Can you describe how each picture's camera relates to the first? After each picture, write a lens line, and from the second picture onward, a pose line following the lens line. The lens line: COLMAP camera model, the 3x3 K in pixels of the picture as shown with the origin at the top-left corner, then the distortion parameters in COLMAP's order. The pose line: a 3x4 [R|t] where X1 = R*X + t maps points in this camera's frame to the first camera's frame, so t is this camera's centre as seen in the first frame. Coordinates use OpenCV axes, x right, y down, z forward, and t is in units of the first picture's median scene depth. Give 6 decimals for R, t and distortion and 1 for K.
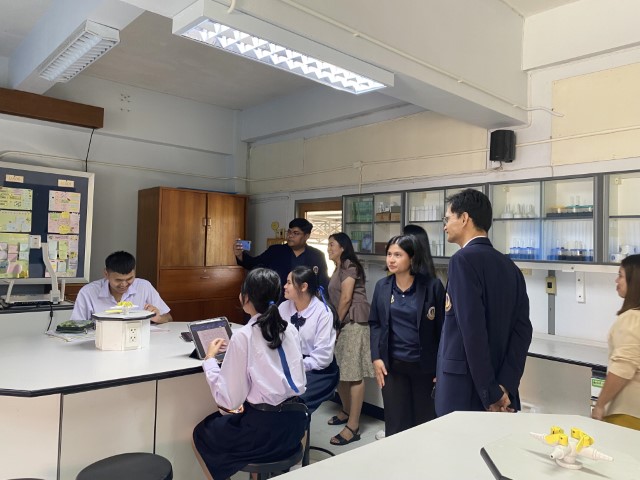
lens RADIAL K [[488.5, 0, 319.2], [0, 488.5, 237.8], [0, 0, 1]] dist [-0.014669, -0.001181]
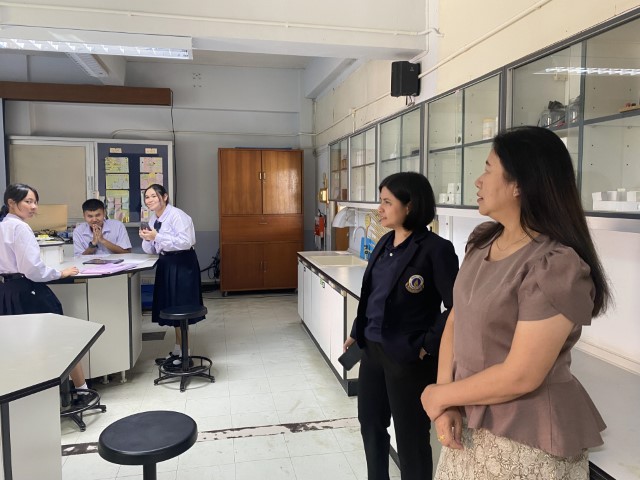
lens RADIAL K [[488.5, 0, 316.5], [0, 488.5, 240.9], [0, 0, 1]] dist [-0.014669, -0.001181]
pose [[0.849925, 0.029197, -0.526094, 0.557104], [0.025963, 0.994930, 0.097160, 0.013589], [0.526264, -0.096237, 0.844858, 0.097697]]
